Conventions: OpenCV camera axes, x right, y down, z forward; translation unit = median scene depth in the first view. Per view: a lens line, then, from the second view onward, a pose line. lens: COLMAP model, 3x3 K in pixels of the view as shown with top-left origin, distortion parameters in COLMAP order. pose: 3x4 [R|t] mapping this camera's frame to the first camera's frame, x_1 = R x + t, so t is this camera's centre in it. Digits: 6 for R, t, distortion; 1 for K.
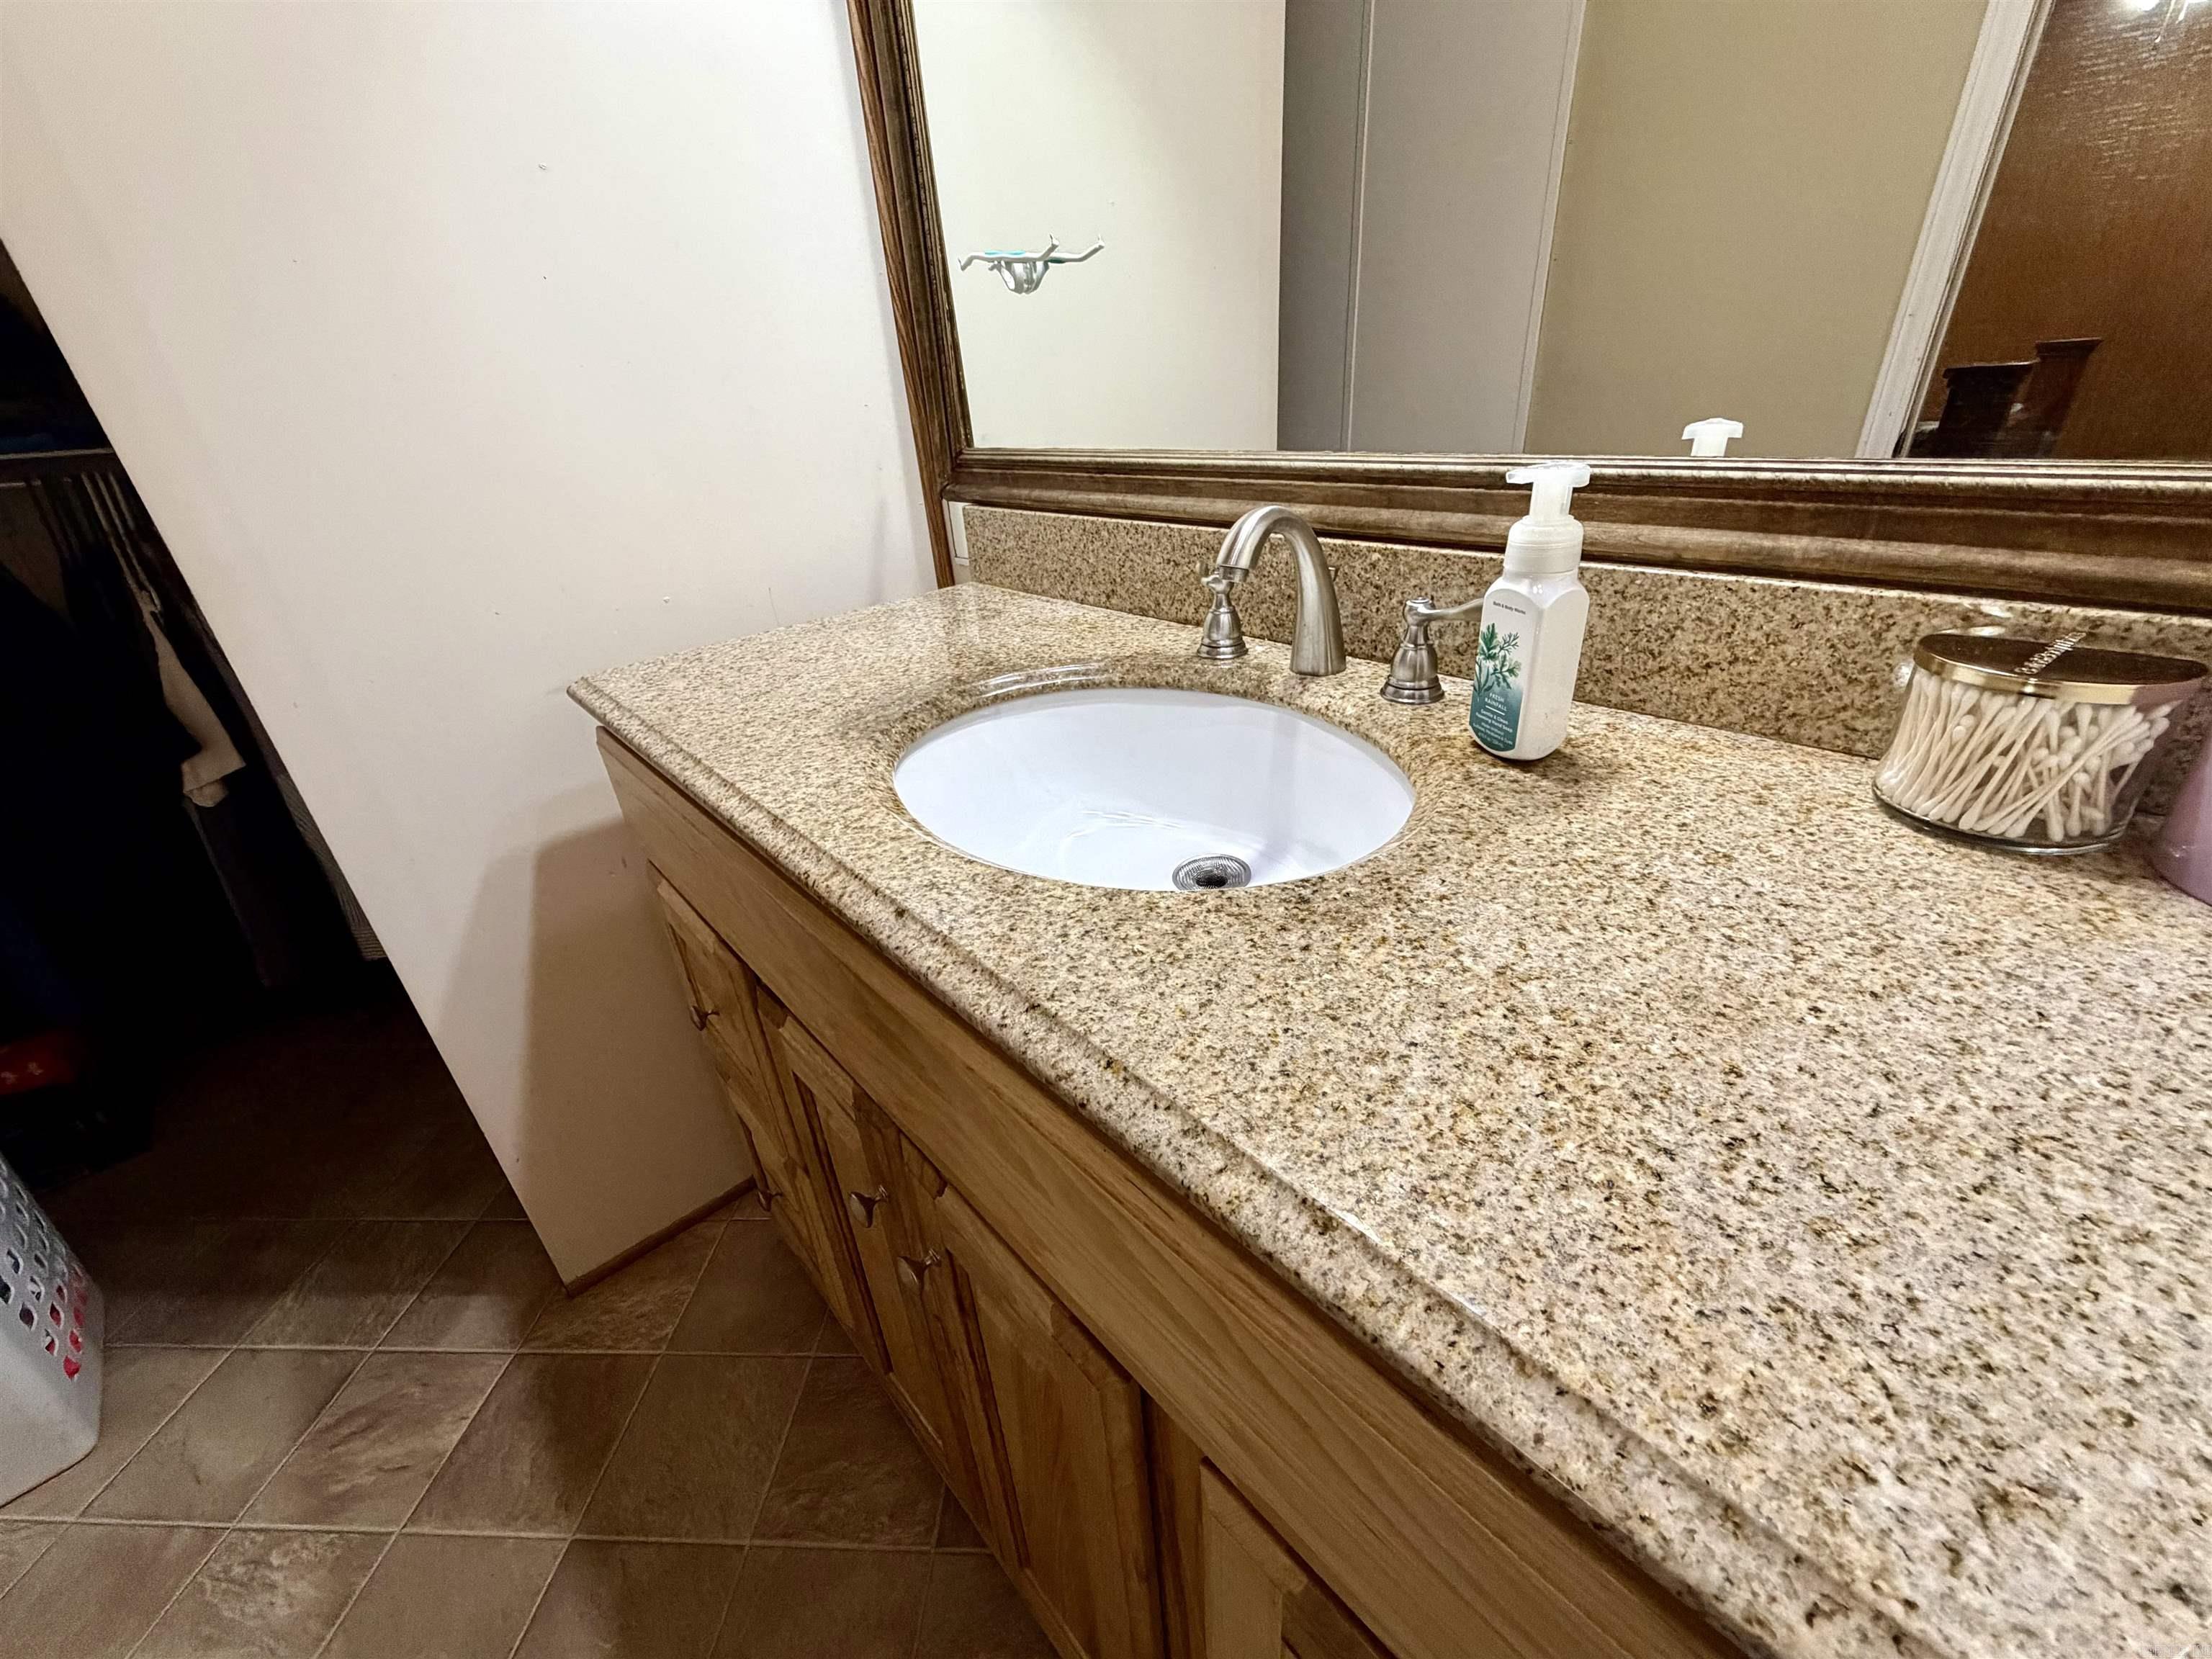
lens RADIAL K [[884.1, 0, 1097.0], [0, 884.1, 824.0], [0, 0, 1]] dist [0.002105, -0.000655]
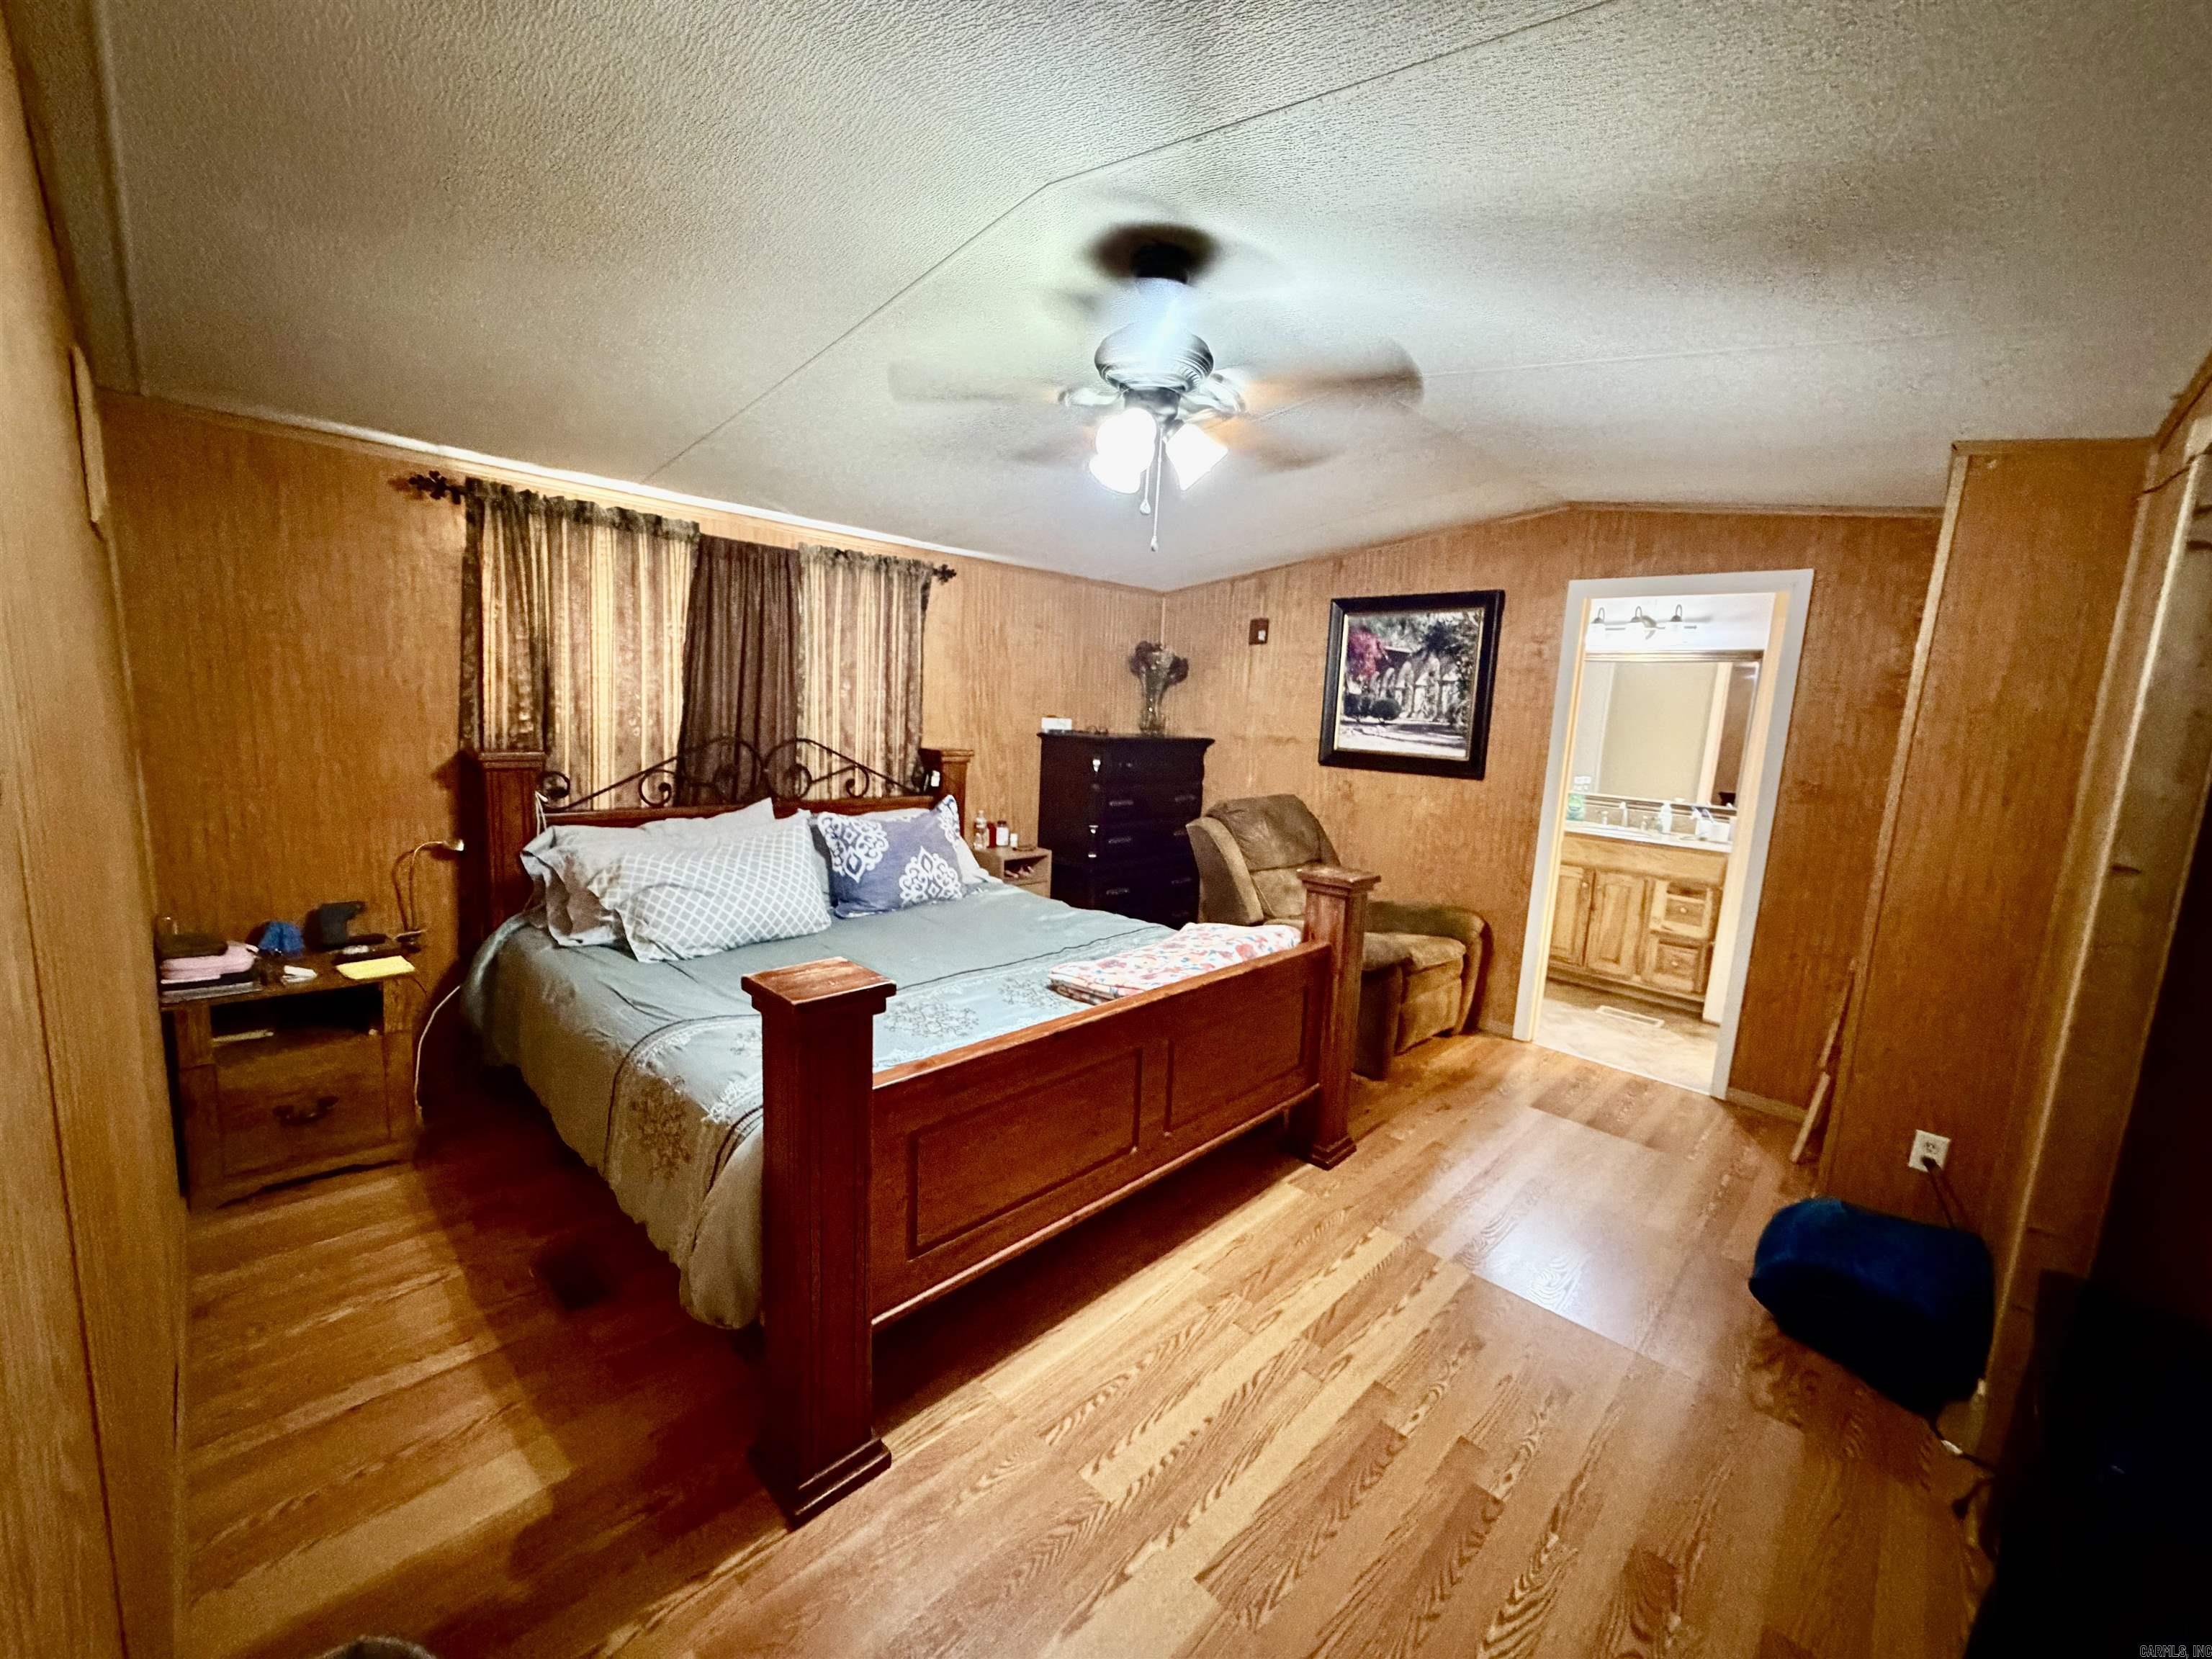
lens RADIAL K [[884.1, 0, 1105.3], [0, 884.1, 831.7], [0, 0, 1]] dist [0.002105, -0.000655]
pose [[0.988862, 0.120580, 0.087246, -4.353802], [-0.085238, 0.939363, -0.332161, 2.487206], [-0.122008, 0.321025, 0.939179, -4.927551]]
